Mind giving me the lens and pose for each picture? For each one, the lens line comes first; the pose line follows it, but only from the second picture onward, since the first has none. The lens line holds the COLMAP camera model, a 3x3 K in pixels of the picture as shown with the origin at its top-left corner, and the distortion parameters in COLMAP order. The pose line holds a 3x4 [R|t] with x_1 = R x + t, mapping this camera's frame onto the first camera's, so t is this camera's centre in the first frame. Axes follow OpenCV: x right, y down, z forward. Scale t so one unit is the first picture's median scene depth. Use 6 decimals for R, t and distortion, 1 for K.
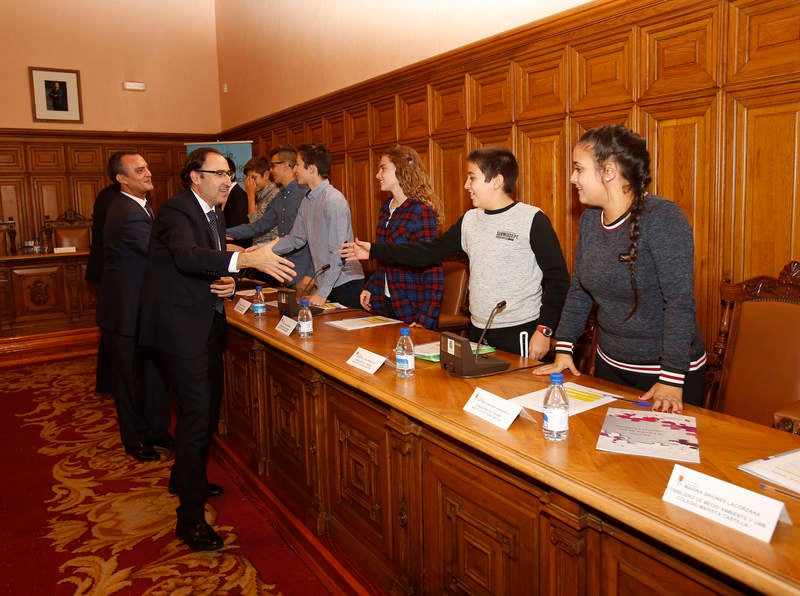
lens RADIAL K [[639.7, 0, 408.5], [0, 639.7, 266.0], [0, 0, 1]] dist [0.000343, -0.015346]
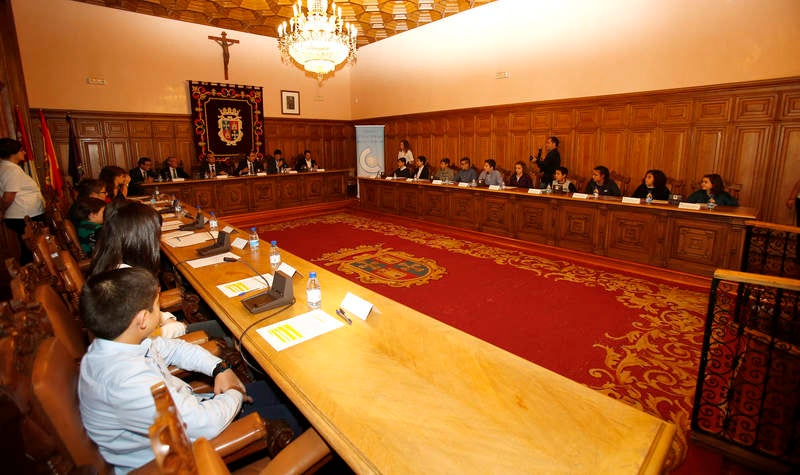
lens RADIAL K [[361.9, 0, 409.5], [0, 361.9, 207.5], [0, 0, 1]] dist [-0.050912, -0.000029]
pose [[0.979777, -0.015977, 0.199452, -0.716108], [0.004445, 0.998299, 0.058133, 0.055929], [-0.200042, -0.056071, 0.978182, -0.617697]]
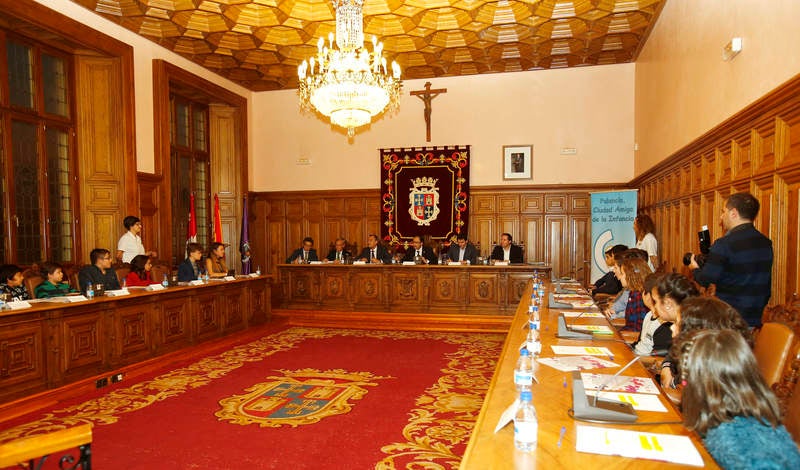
lens RADIAL K [[573.8, 0, 400.2], [0, 573.8, 265.0], [0, 0, 1]] dist [-0.040326, -0.006796]
pose [[0.688884, 0.060932, -0.722306, 0.442880], [-0.093048, 0.995650, -0.004752, 0.010057], [0.718875, 0.070483, 0.691557, -0.205887]]
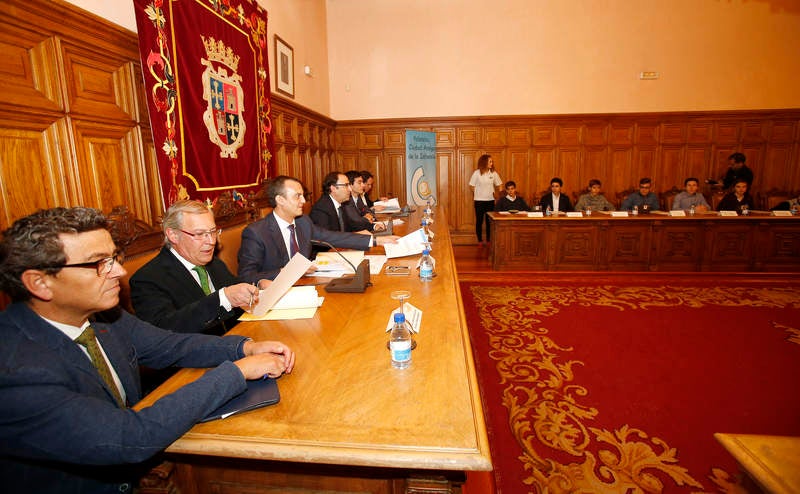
lens RADIAL K [[365.0, 0, 415.3], [0, 365.0, 225.4], [0, 0, 1]] dist [-0.040611, 0.001625]
pose [[0.605761, -0.110957, 0.787872, -1.627099], [0.088200, 0.993490, 0.072102, -0.074912], [-0.790743, 0.025814, 0.611603, 0.892108]]
